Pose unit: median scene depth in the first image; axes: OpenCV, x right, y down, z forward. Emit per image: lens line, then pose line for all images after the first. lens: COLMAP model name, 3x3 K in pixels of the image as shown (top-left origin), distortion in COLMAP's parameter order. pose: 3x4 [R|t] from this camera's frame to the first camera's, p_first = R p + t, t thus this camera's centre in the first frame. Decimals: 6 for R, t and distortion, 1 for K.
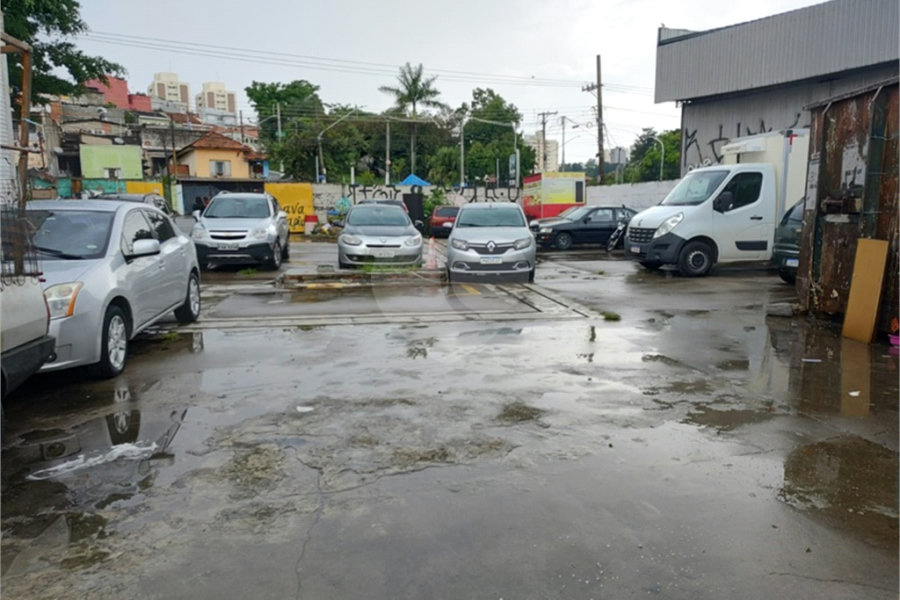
lens RADIAL K [[643.9, 0, 456.8], [0, 643.9, 306.2], [0, 0, 1]] dist [0.050379, -0.052788]
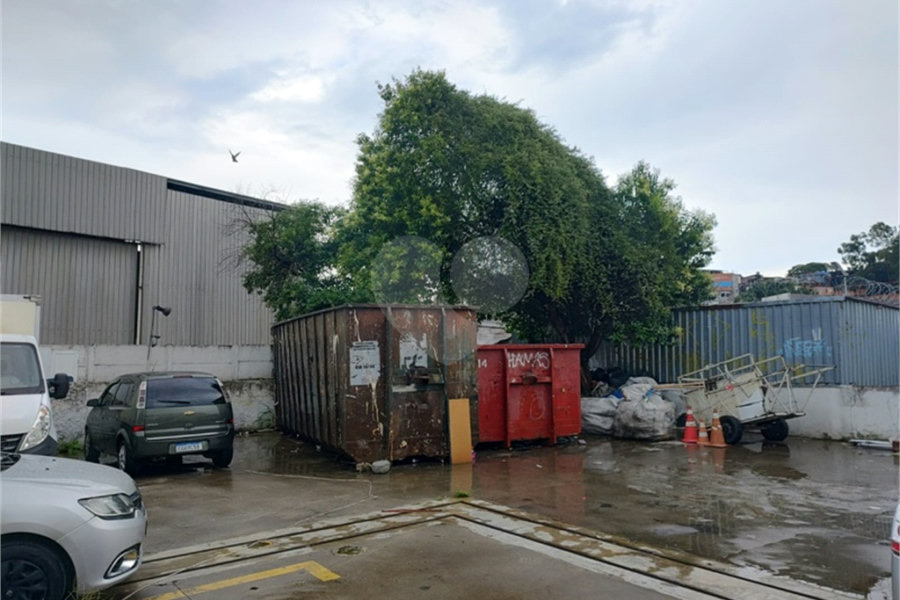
lens RADIAL K [[643.9, 0, 452.0], [0, 643.9, 294.3], [0, 0, 1]] dist [0.050379, -0.052788]
pose [[-0.482362, 0.098566, 0.870409, -0.186597], [0.153000, 0.987855, -0.027076, -0.075111], [-0.862507, 0.120112, -0.491584, 0.414294]]
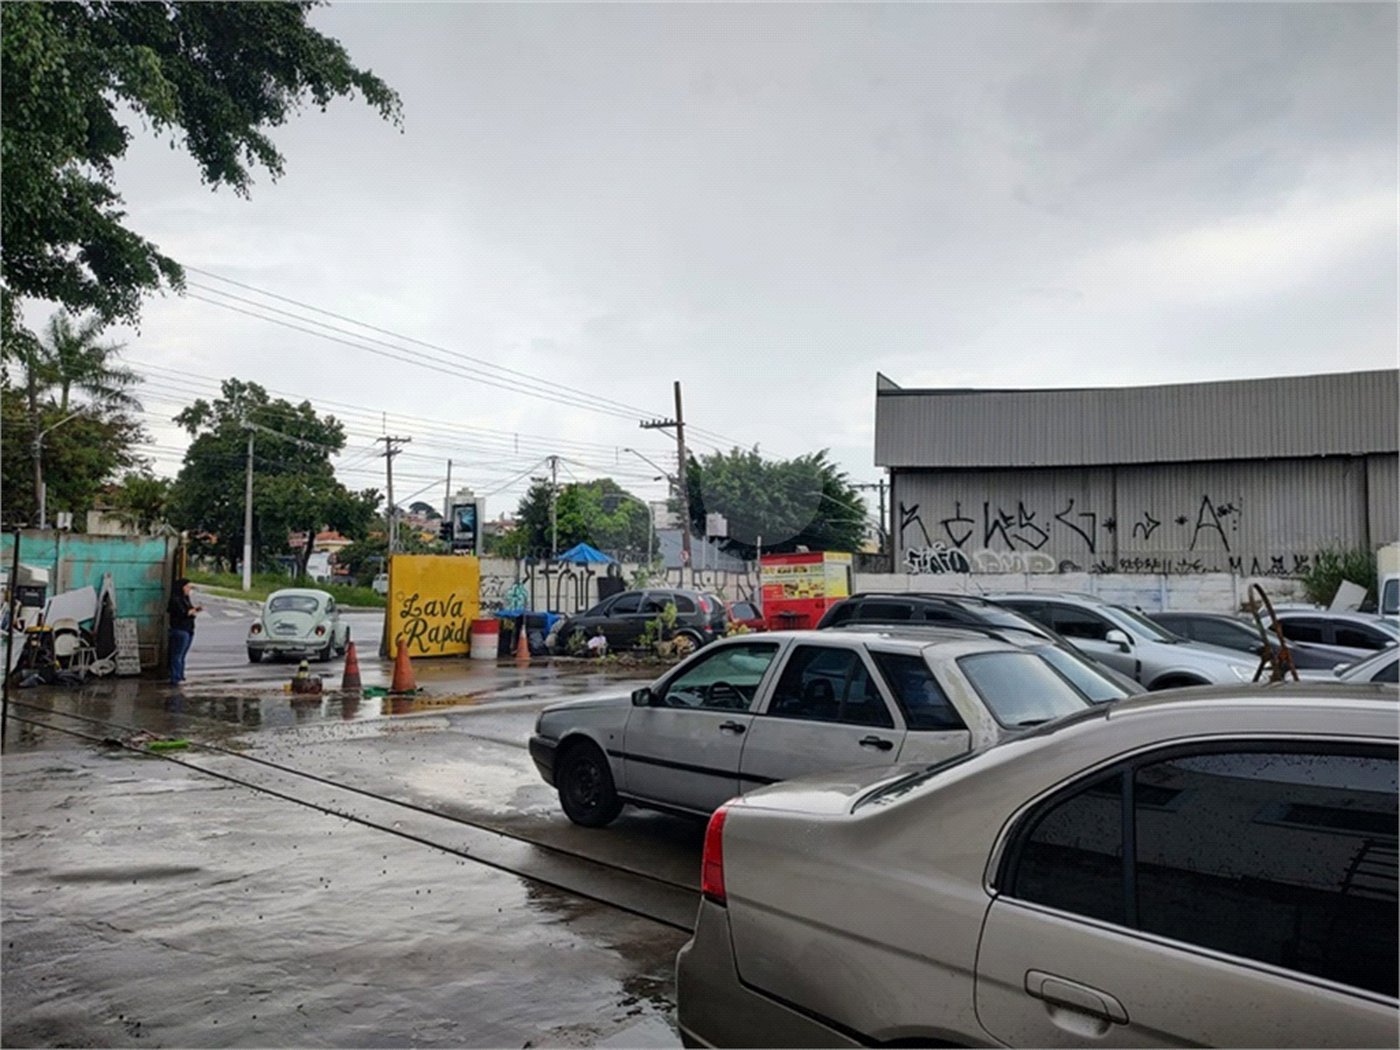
lens RADIAL K [[1004.5, 0, 714.3], [0, 1004.5, 517.1], [0, 0, 1]] dist [0.050232, -0.066858]
pose [[0.728245, 0.056480, 0.682985, -0.617955], [0.093980, 0.978952, -0.181163, -0.059527], [-0.678842, 0.196118, 0.707609, 0.308920]]
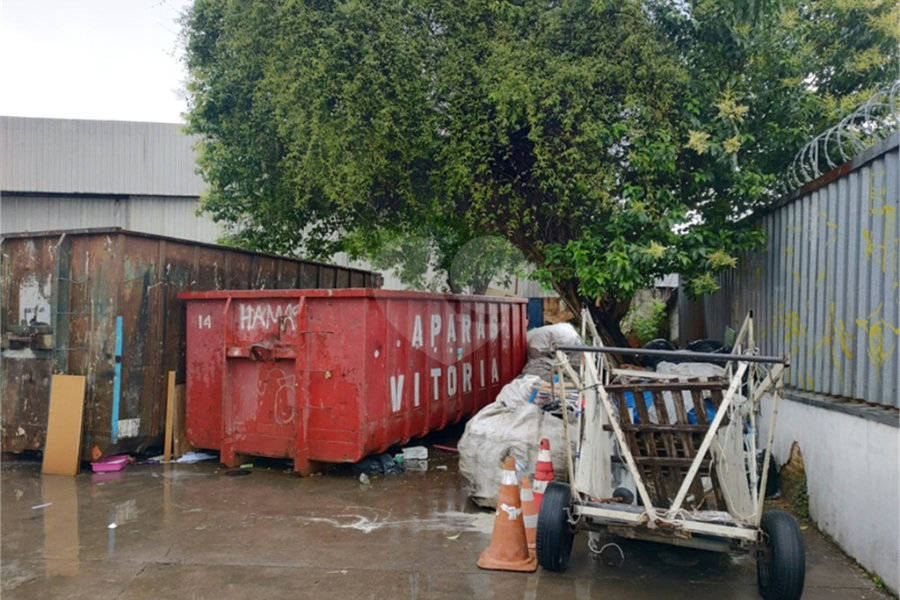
lens RADIAL K [[640.7, 0, 471.7], [0, 640.7, 299.0], [0, 0, 1]] dist [-0.006695, -0.007088]
pose [[0.283200, 0.043335, 0.958081, -0.039728], [0.141011, 0.986240, -0.086291, -0.010002], [-0.948638, 0.159538, 0.273192, 0.018501]]
